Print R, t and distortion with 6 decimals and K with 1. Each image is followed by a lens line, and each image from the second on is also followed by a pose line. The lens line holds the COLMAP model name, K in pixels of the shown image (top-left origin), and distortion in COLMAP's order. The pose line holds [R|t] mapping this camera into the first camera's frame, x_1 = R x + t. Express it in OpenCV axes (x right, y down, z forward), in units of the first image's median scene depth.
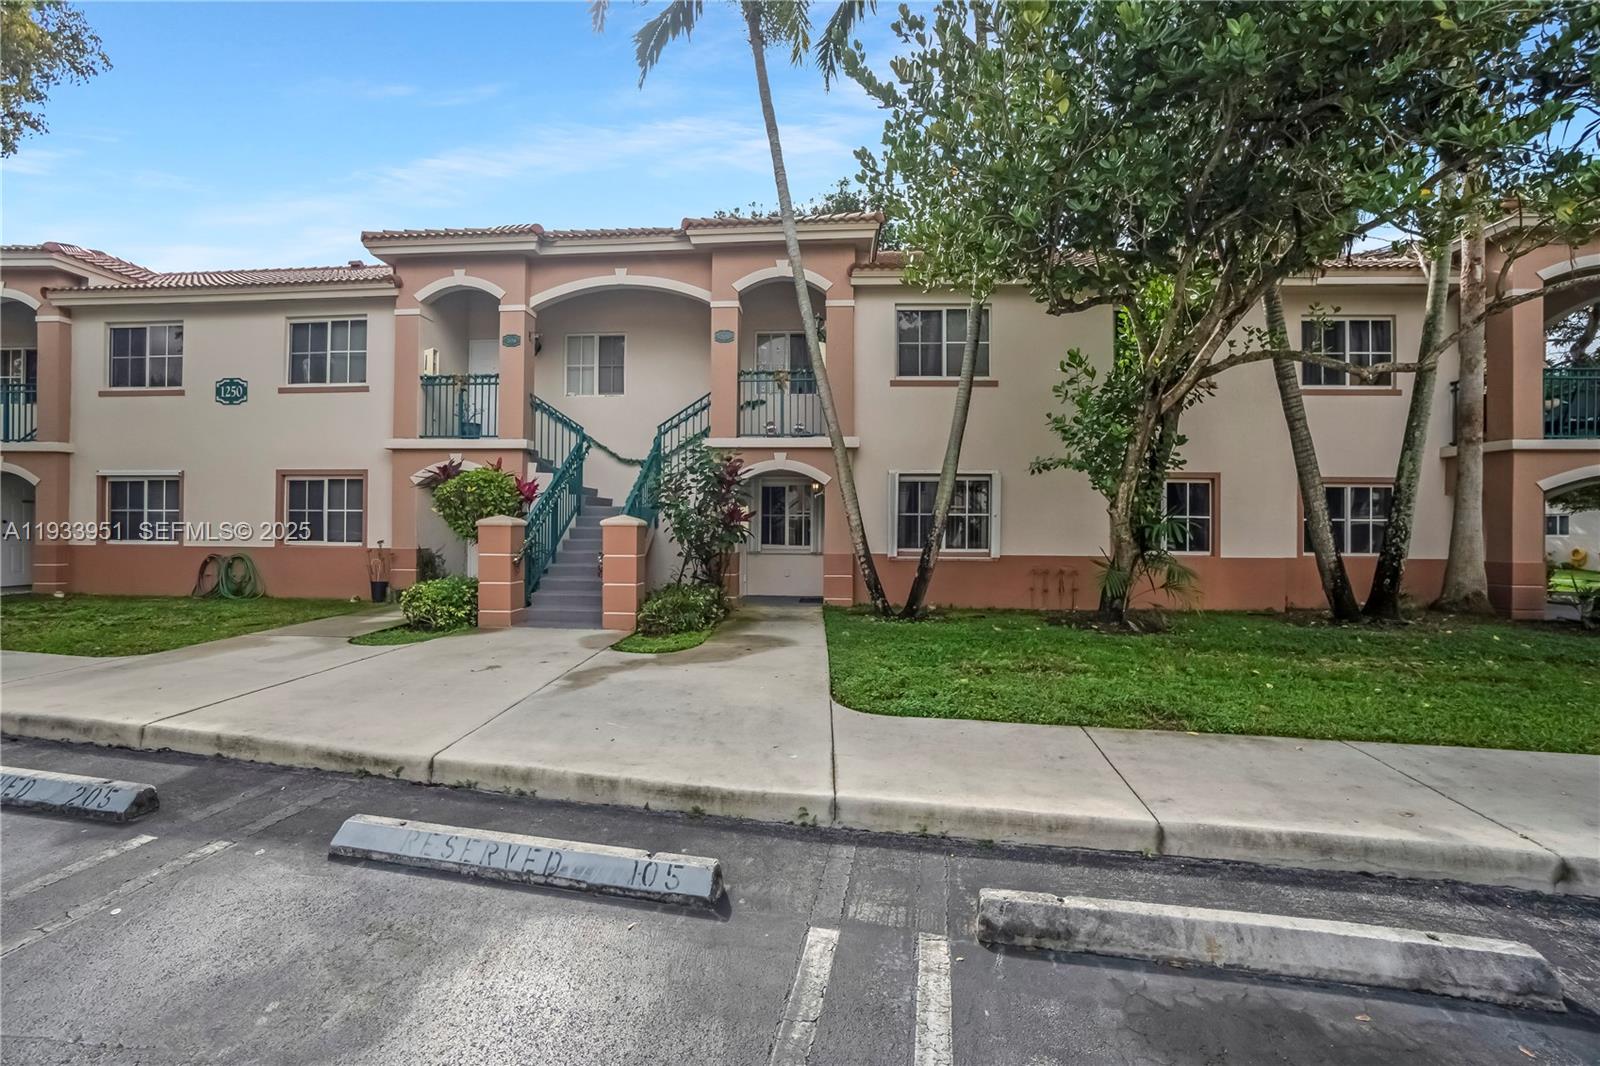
lens RADIAL K [[722.3, 0, 768.4], [0, 722.3, 537.6], [0, 0, 1]] dist [-0.044071, 0.014091]
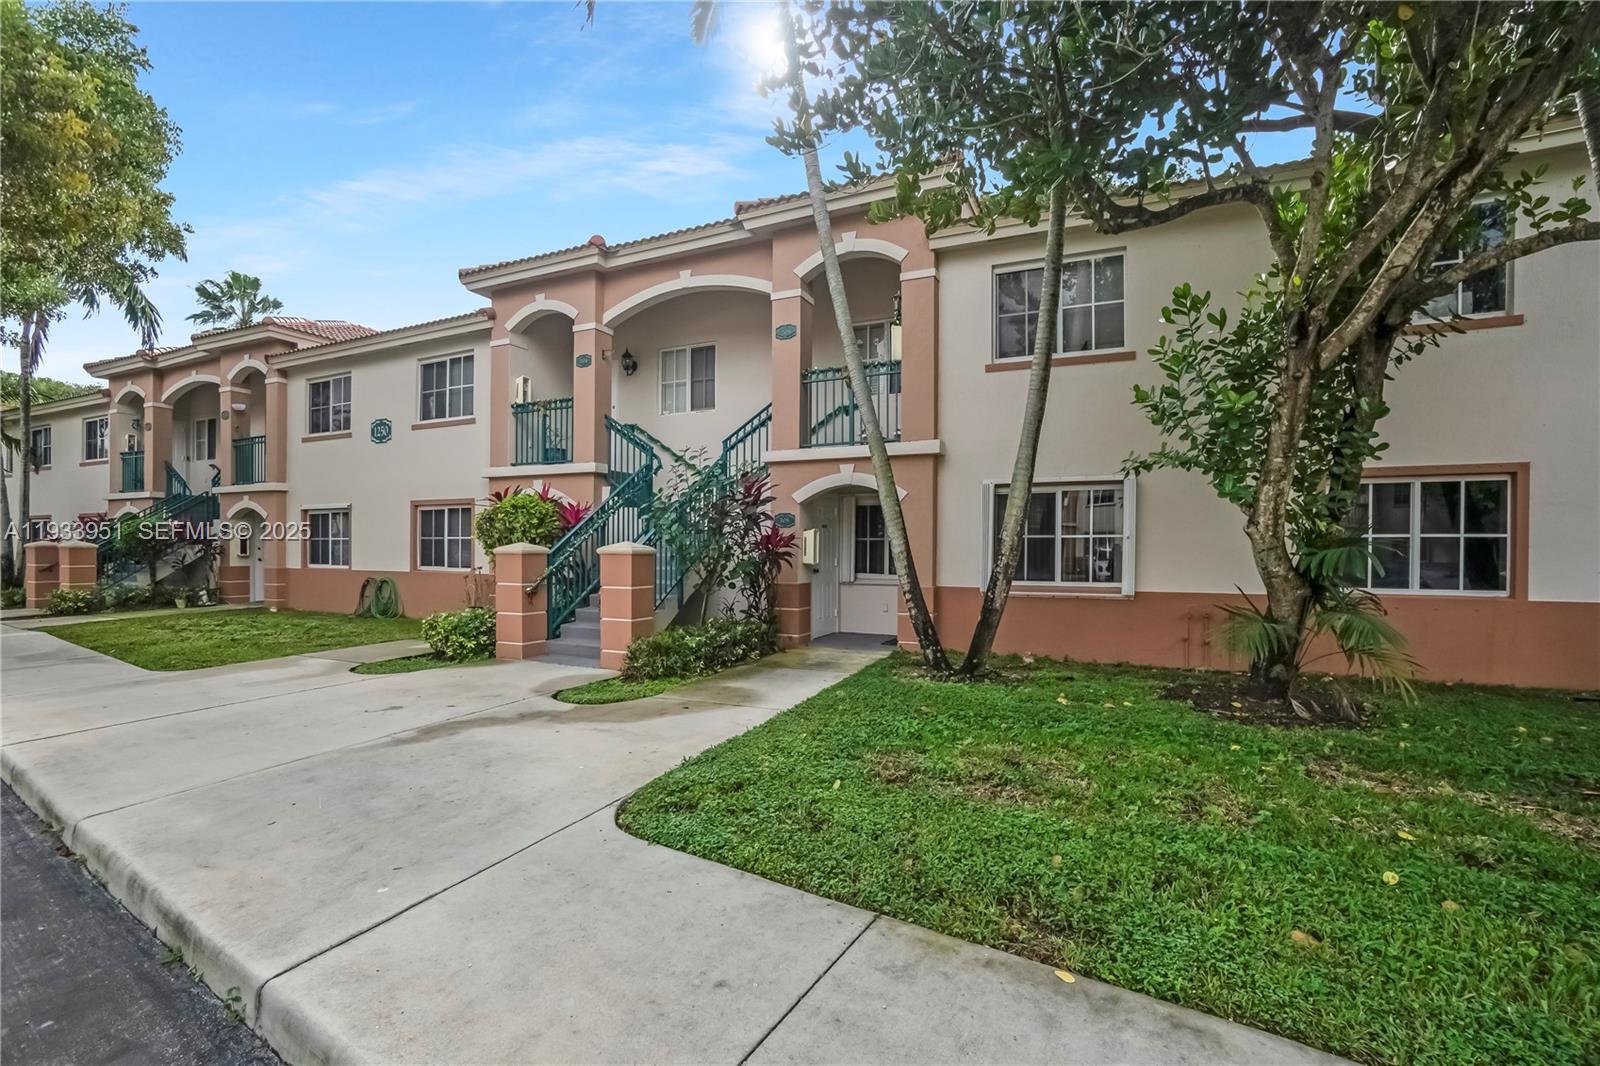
lens RADIAL K [[722.3, 0, 776.6], [0, 722.3, 569.1], [0, 0, 1]] dist [-0.044071, 0.014091]
pose [[0.932380, 0.006945, -0.361414, 0.241811], [-0.002835, 0.999925, 0.011901, -0.006035], [0.361470, -0.010072, 0.932329, 0.191345]]
